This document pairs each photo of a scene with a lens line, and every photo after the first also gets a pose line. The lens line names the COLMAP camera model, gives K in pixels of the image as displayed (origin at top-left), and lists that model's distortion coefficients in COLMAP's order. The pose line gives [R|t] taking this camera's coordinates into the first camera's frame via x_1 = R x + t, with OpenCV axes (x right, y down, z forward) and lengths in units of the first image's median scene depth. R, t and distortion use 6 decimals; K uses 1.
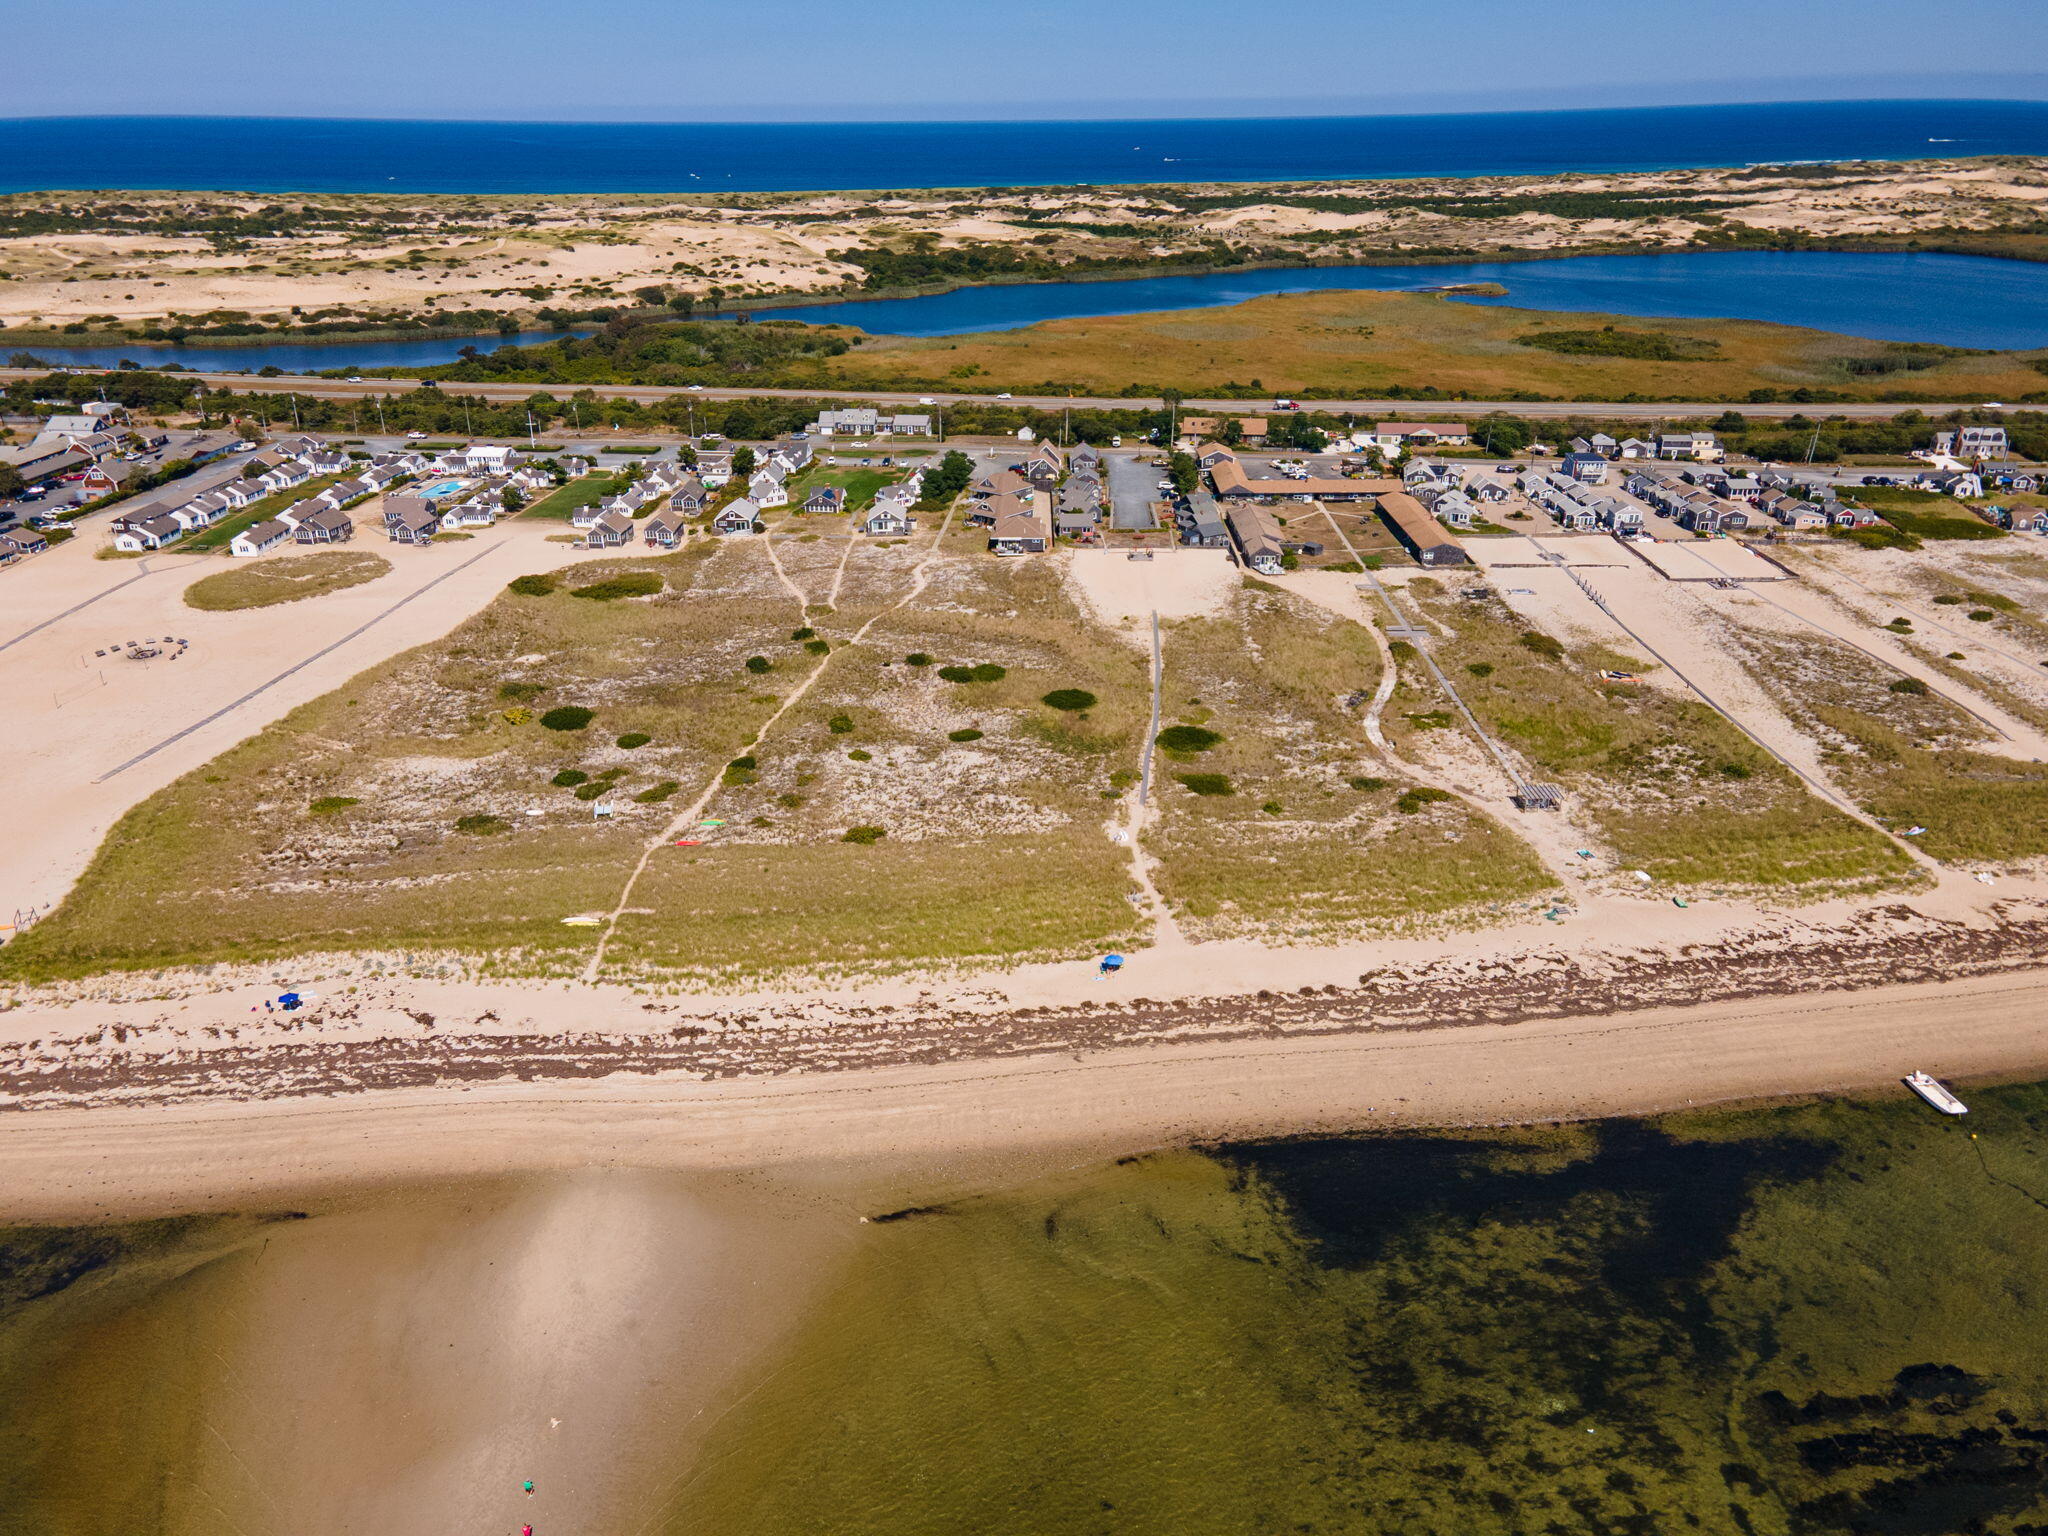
lens RADIAL K [[1484.3, 0, 1031.3], [0, 1484.3, 807.5], [0, 0, 1]] dist [0.029669, 0.055856]
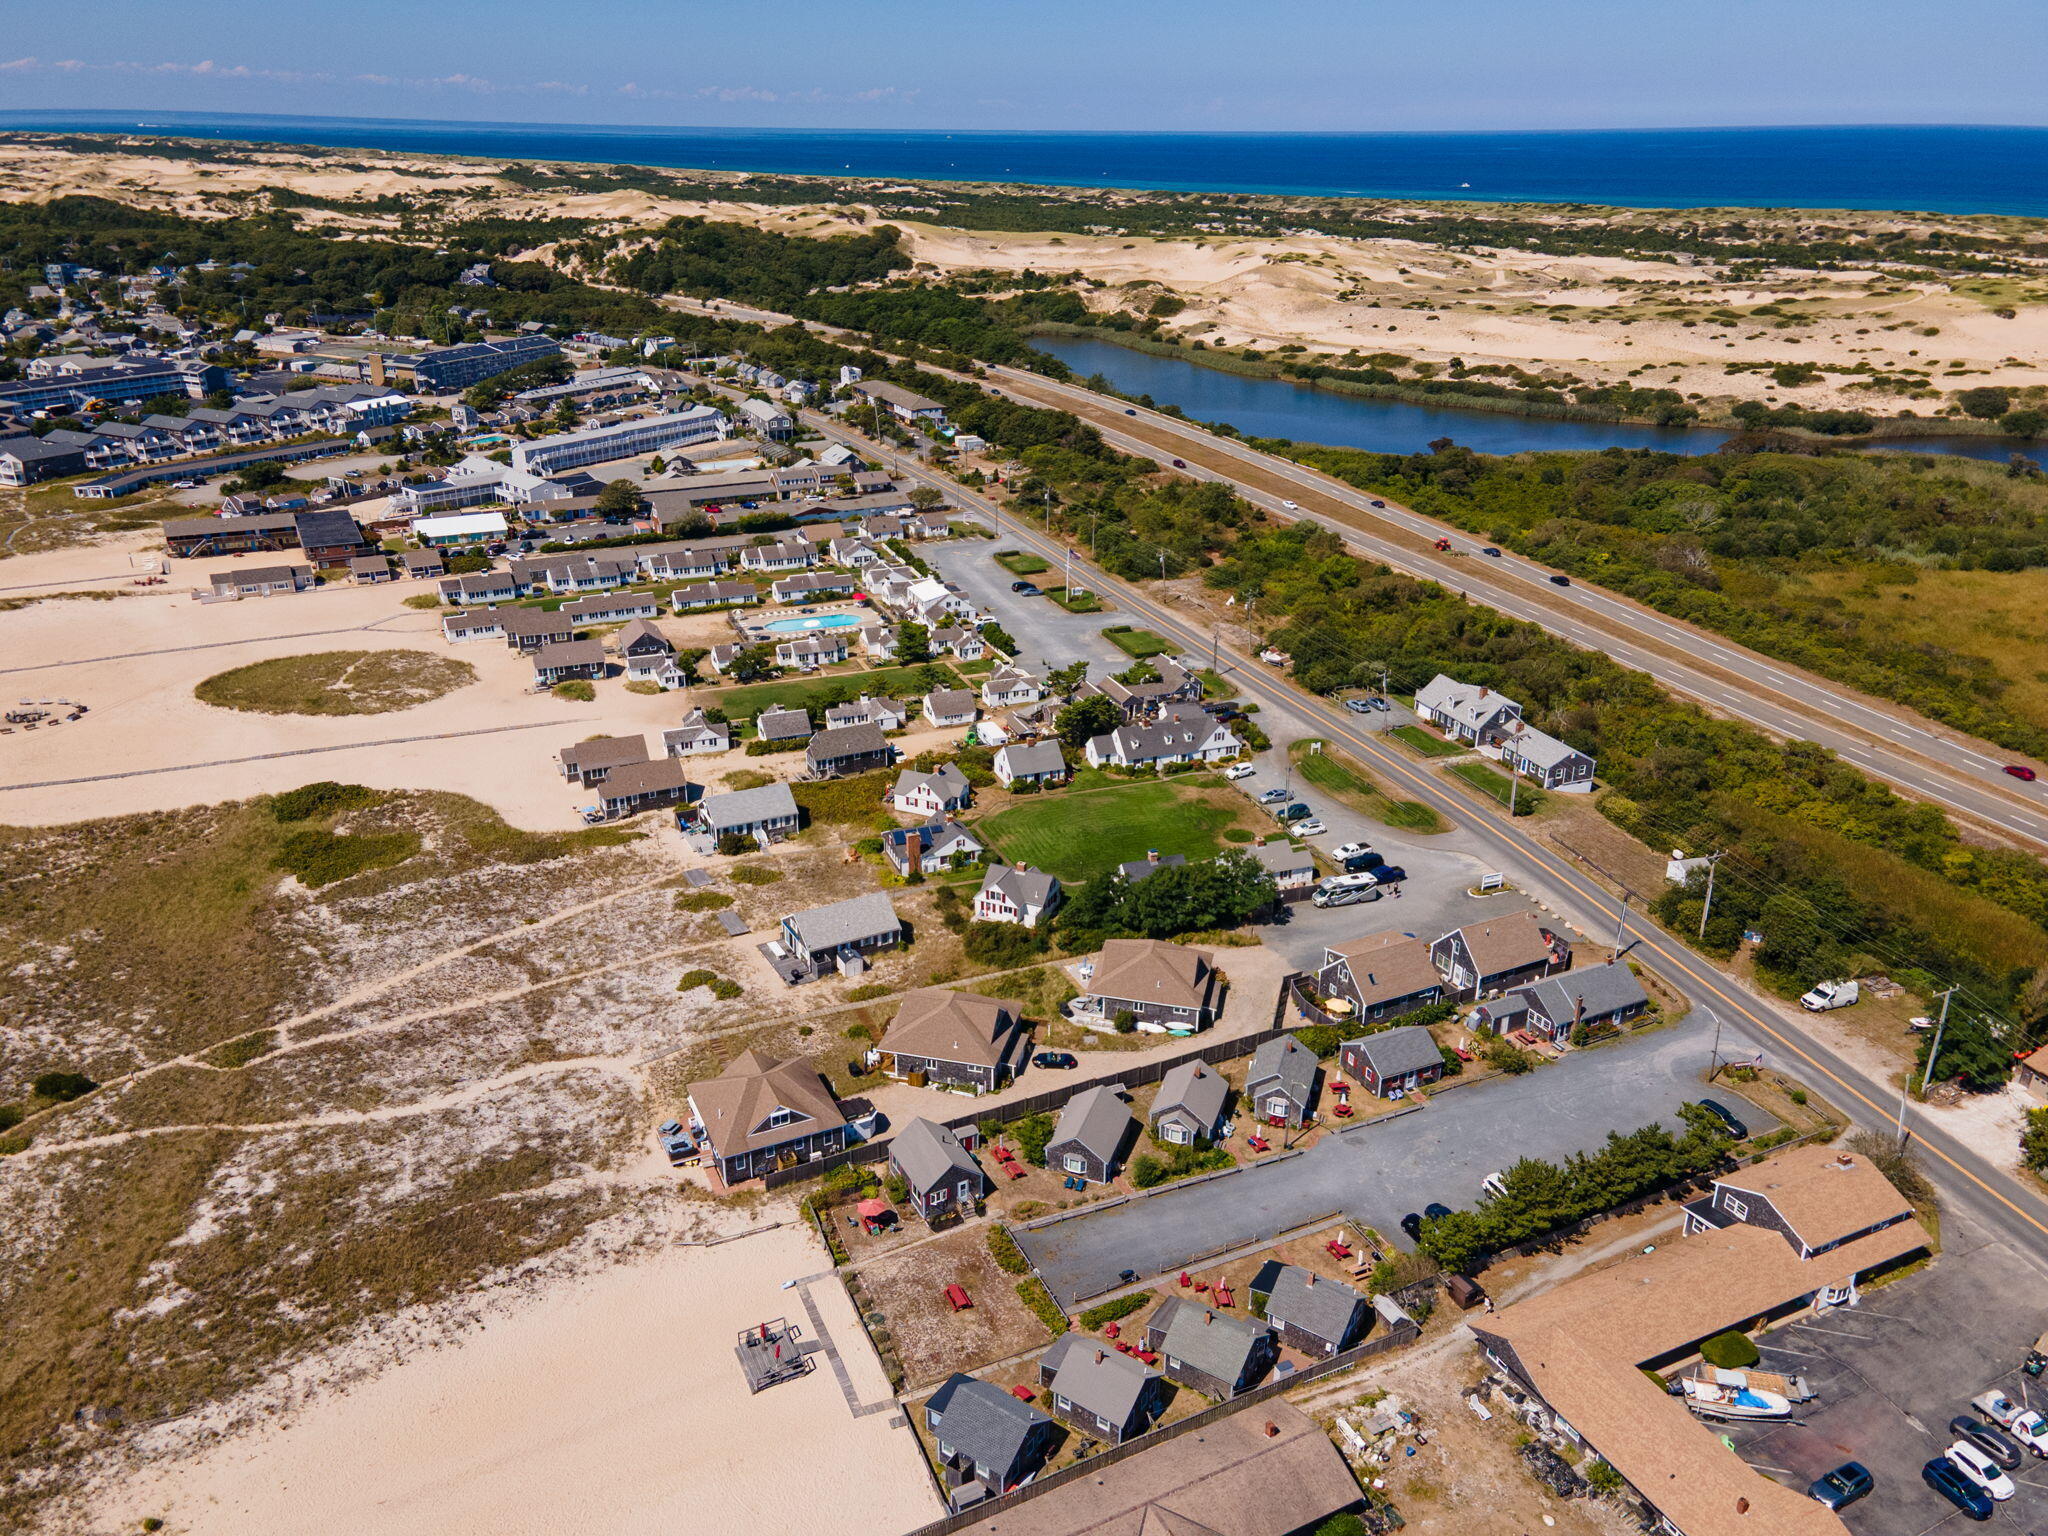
lens RADIAL K [[1484.3, 0, 1008.8], [0, 1484.3, 828.7], [0, 0, 1]] dist [0.029669, 0.055856]
pose [[0.450501, 0.392775, -0.801733, 0.437662], [-0.387239, 0.895117, 0.220932, -0.499371], [0.804422, 0.210932, 0.555349, 1.070139]]
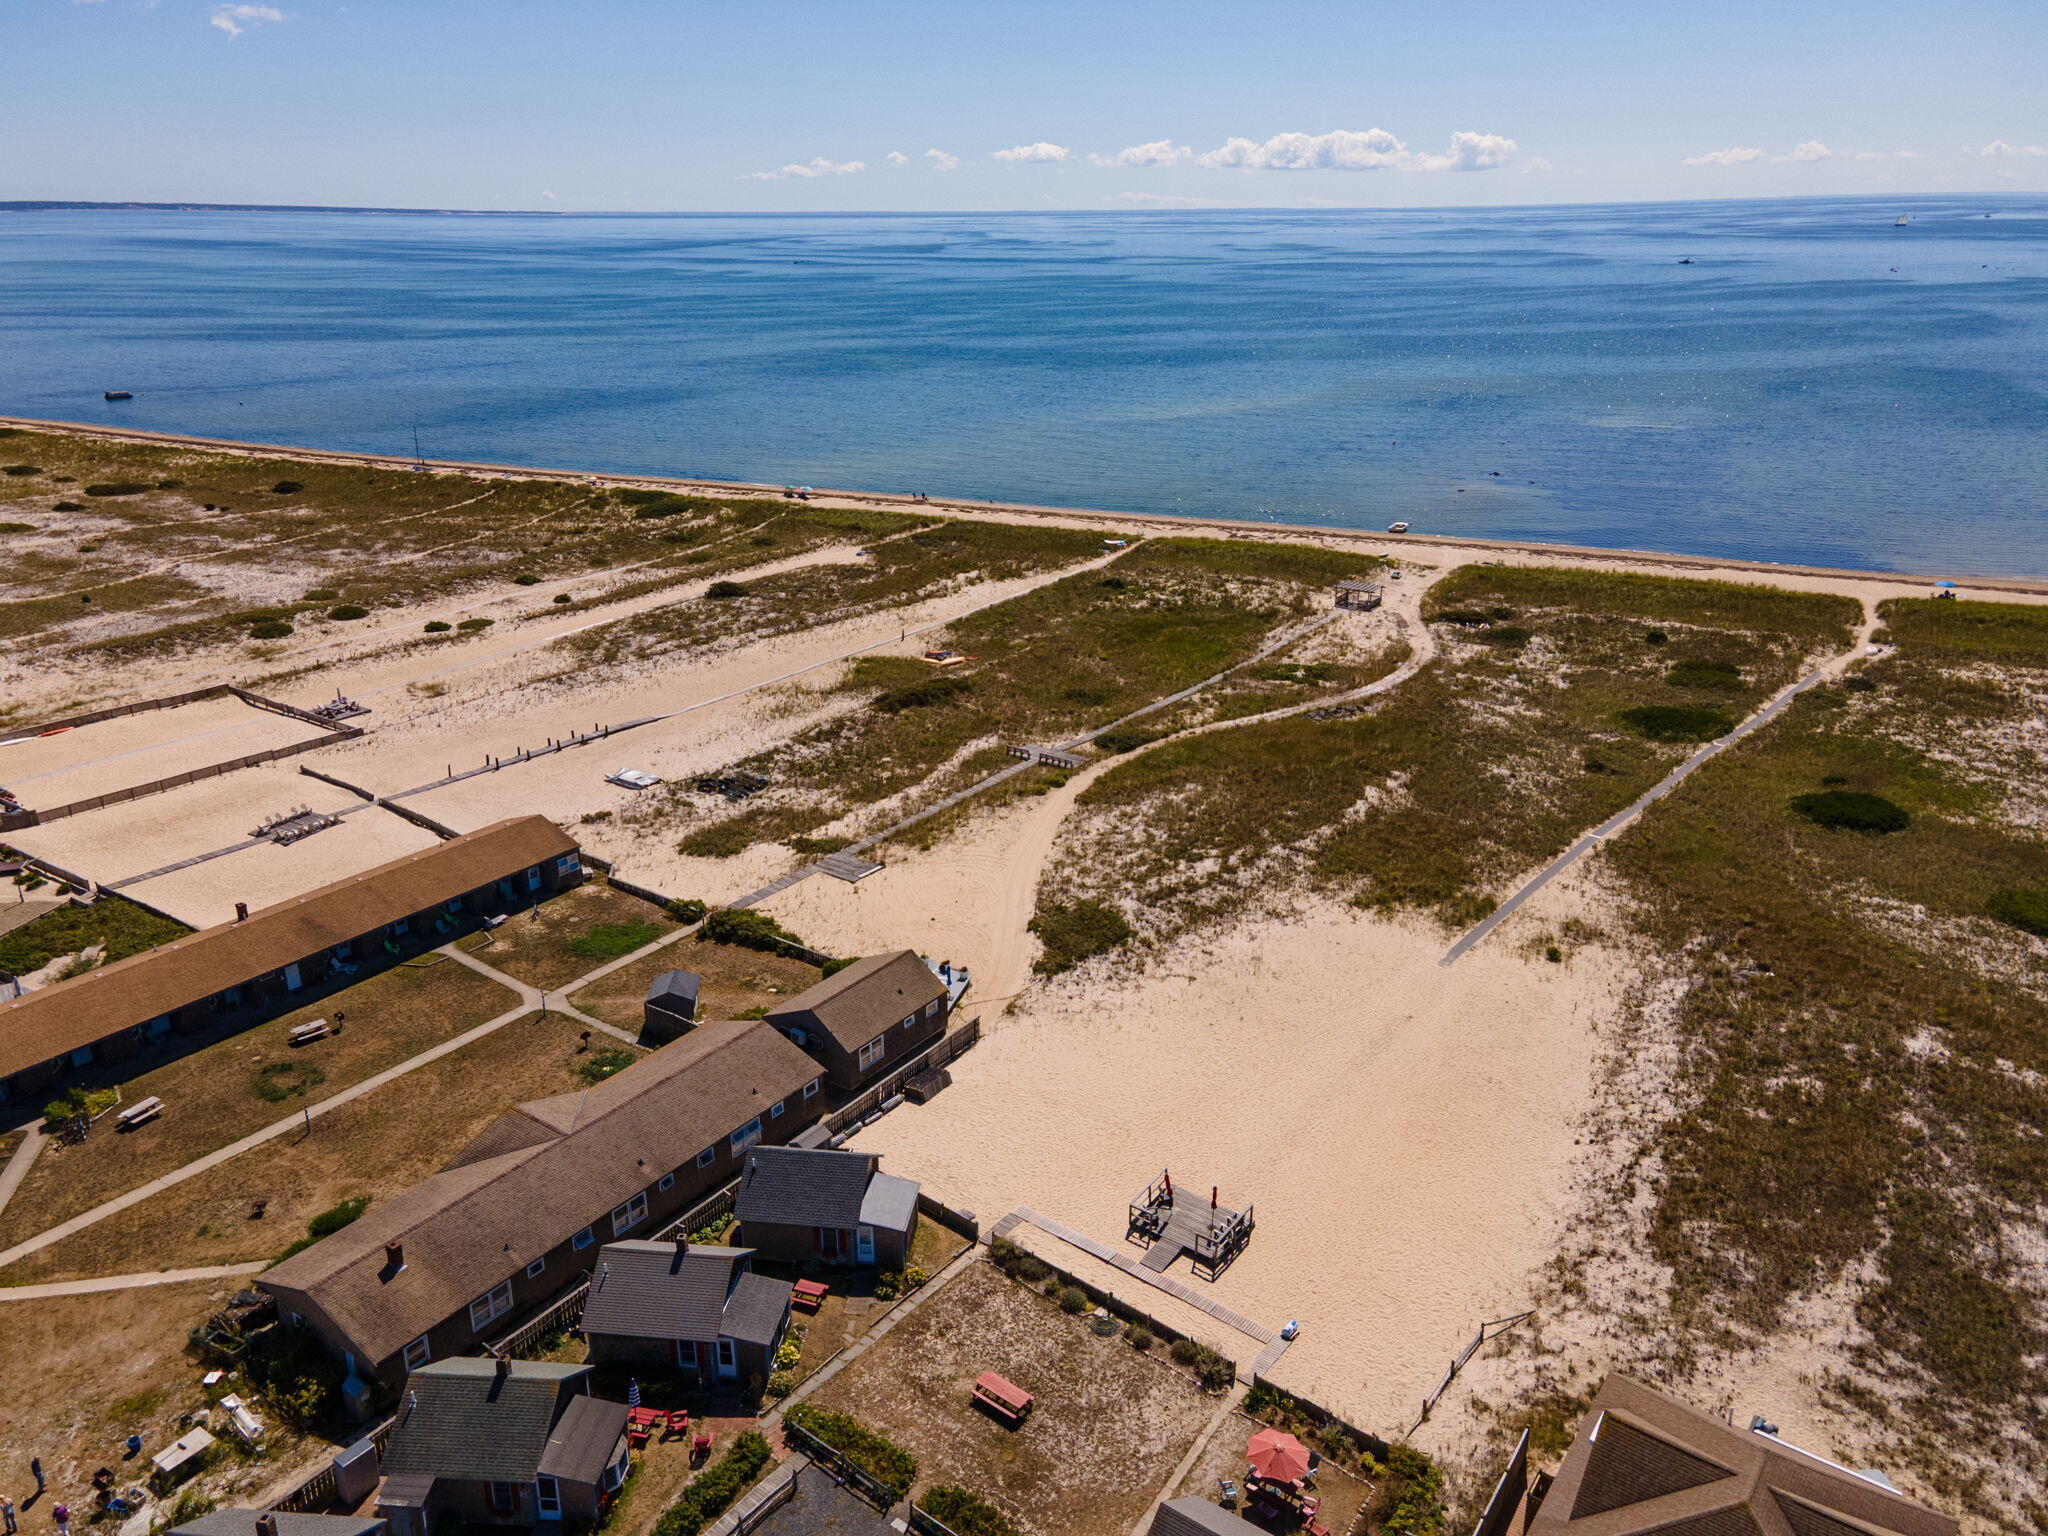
lens RADIAL K [[1484.3, 0, 1008.4], [0, 1484.3, 785.8], [0, 0, 1]] dist [0.029669, 0.055856]
pose [[-0.809920, -0.200691, 0.551138, -0.024626], [0.258857, 0.720882, 0.642901, -0.493367], [-0.526330, 0.663364, -0.531906, 1.427679]]
